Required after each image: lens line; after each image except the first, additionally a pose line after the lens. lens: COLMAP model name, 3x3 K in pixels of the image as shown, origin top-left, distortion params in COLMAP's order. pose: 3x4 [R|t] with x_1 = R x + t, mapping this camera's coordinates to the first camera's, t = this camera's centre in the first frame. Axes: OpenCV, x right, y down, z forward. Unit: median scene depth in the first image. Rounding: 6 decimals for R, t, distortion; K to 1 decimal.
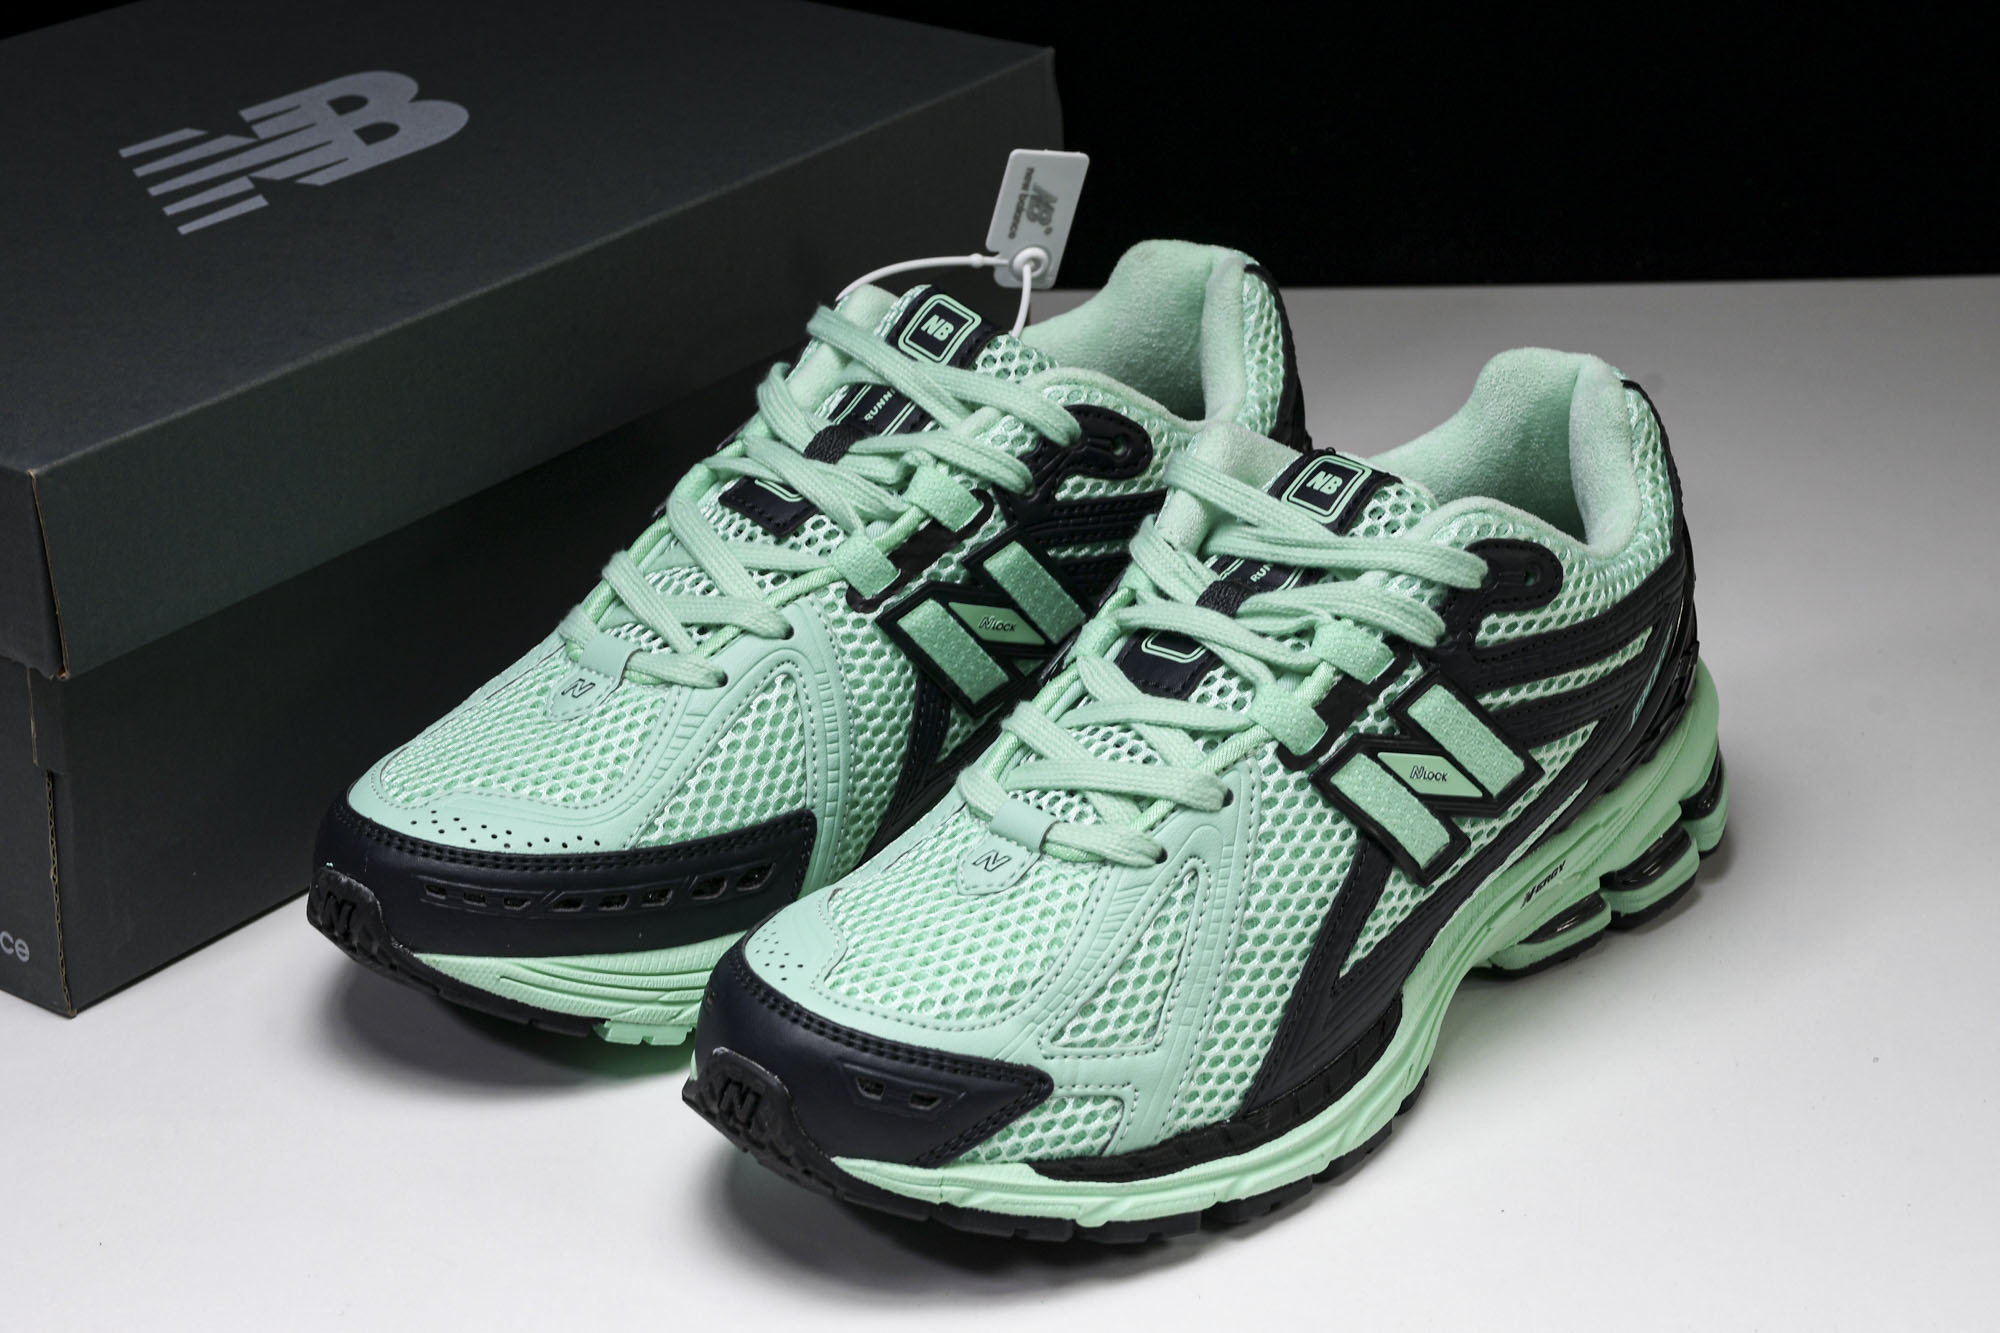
lens RADIAL K [[4181.4, 0, 980.0], [0, 4181.4, 675.6], [0, 0, 1]] dist [0.385574, 0.000000]
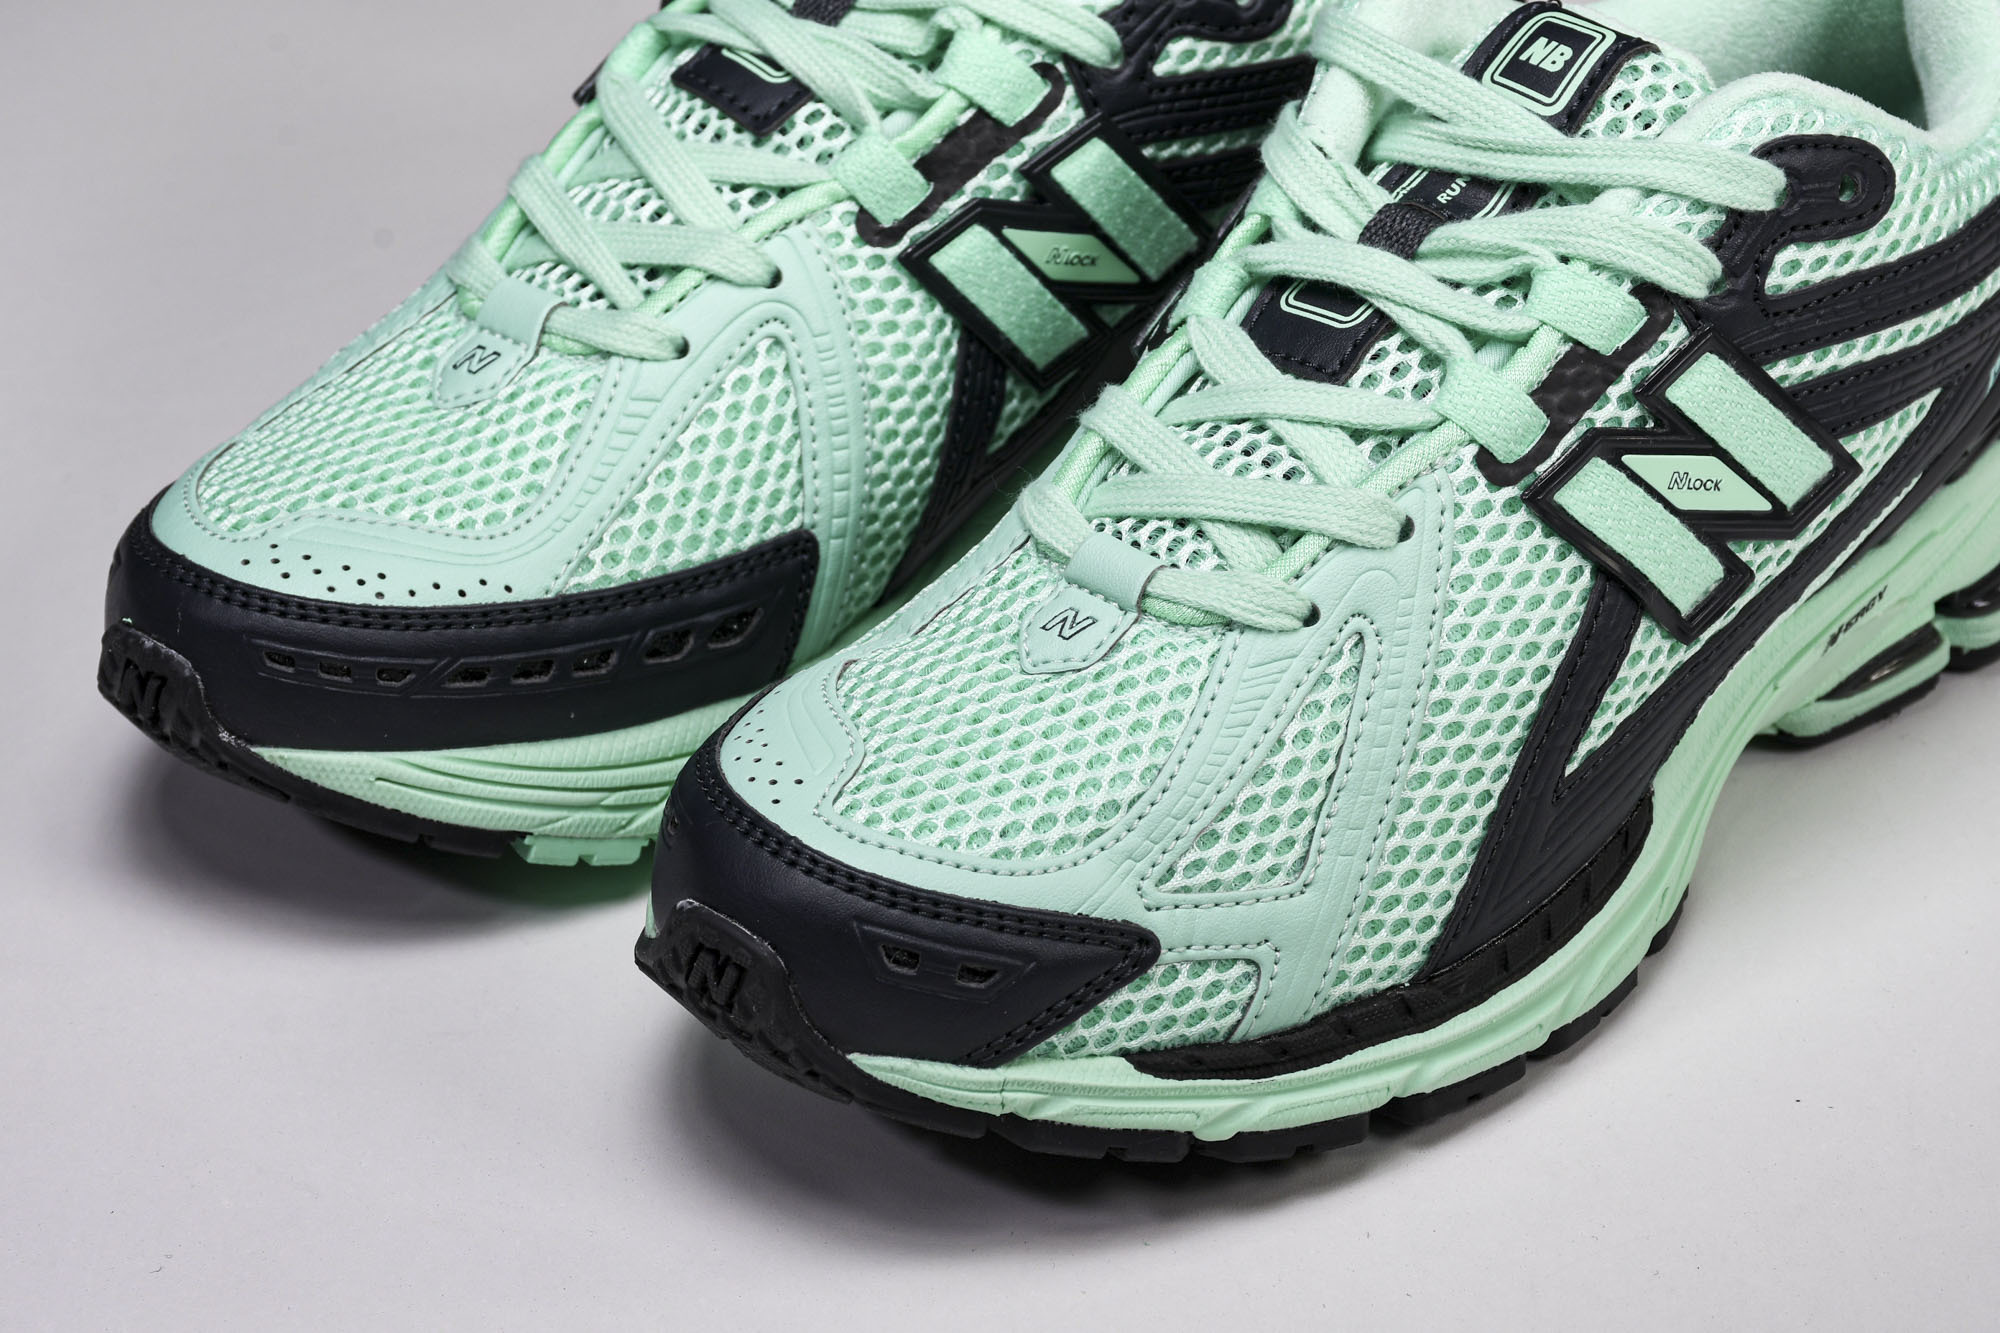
lens RADIAL K [[5367.7, 0, 980.5], [0, 5367.7, 669.2], [0, 0, 1]] dist [0.646163, 0.000000]
pose [[0.999892, -0.010220, -0.010517, -0.002563], [0.011265, 0.994455, 0.104558, -0.041137], [0.009390, -0.104665, 0.994463, 0.099513]]
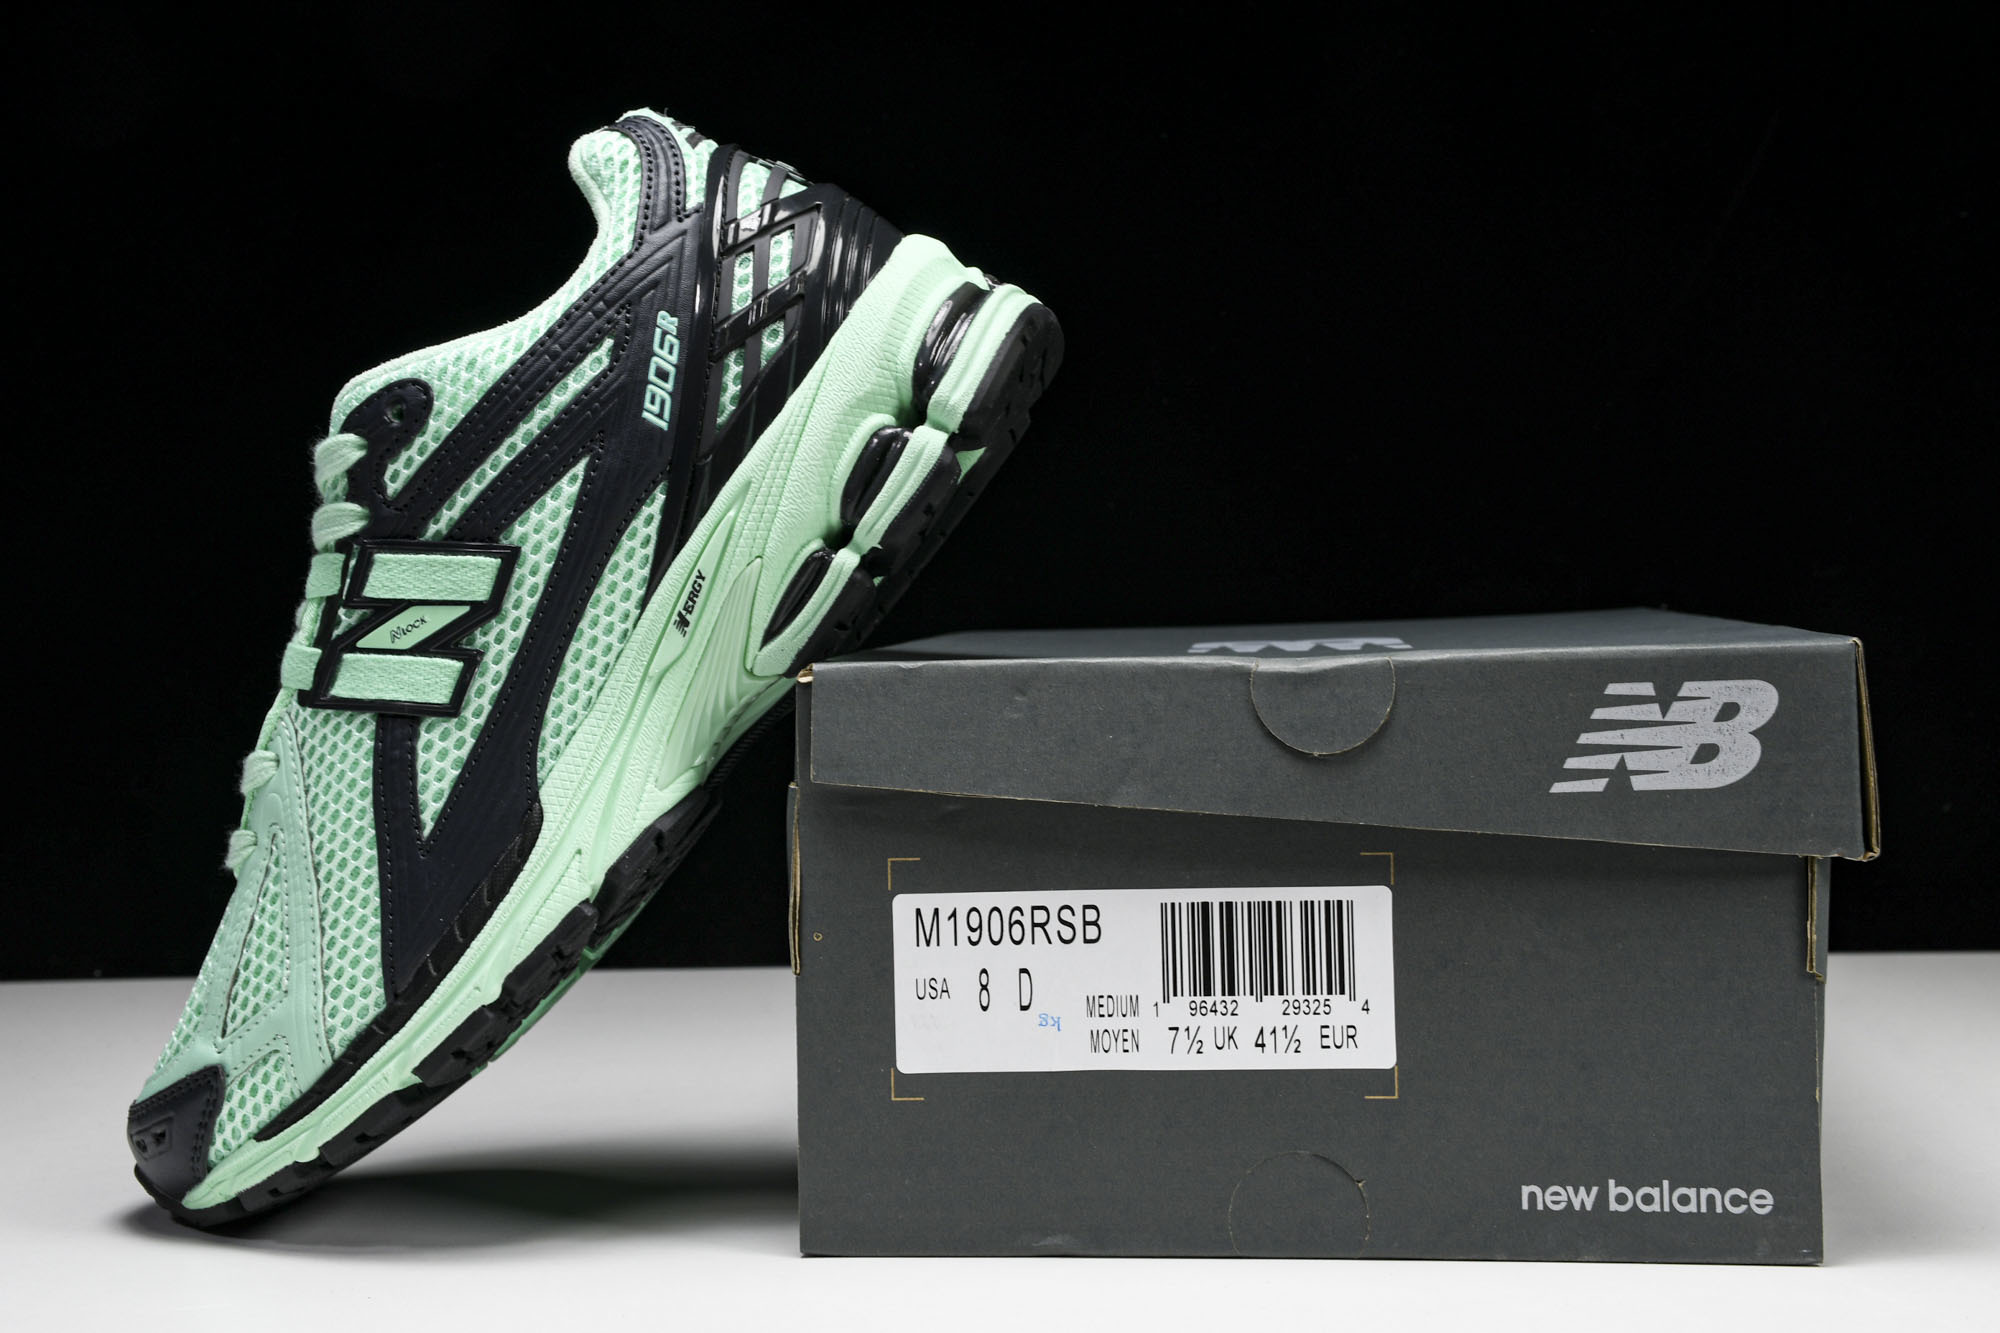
lens RADIAL K [[3229.9, 0, 972.7], [0, 3229.9, 664.9], [0, 0, 1]] dist [0.197588, 0.000000]
pose [[0.377799, -0.484367, -0.789086, 0.812370], [0.452235, 0.840207, -0.299225, 0.345355], [0.807930, -0.243805, 0.536477, 0.667234]]
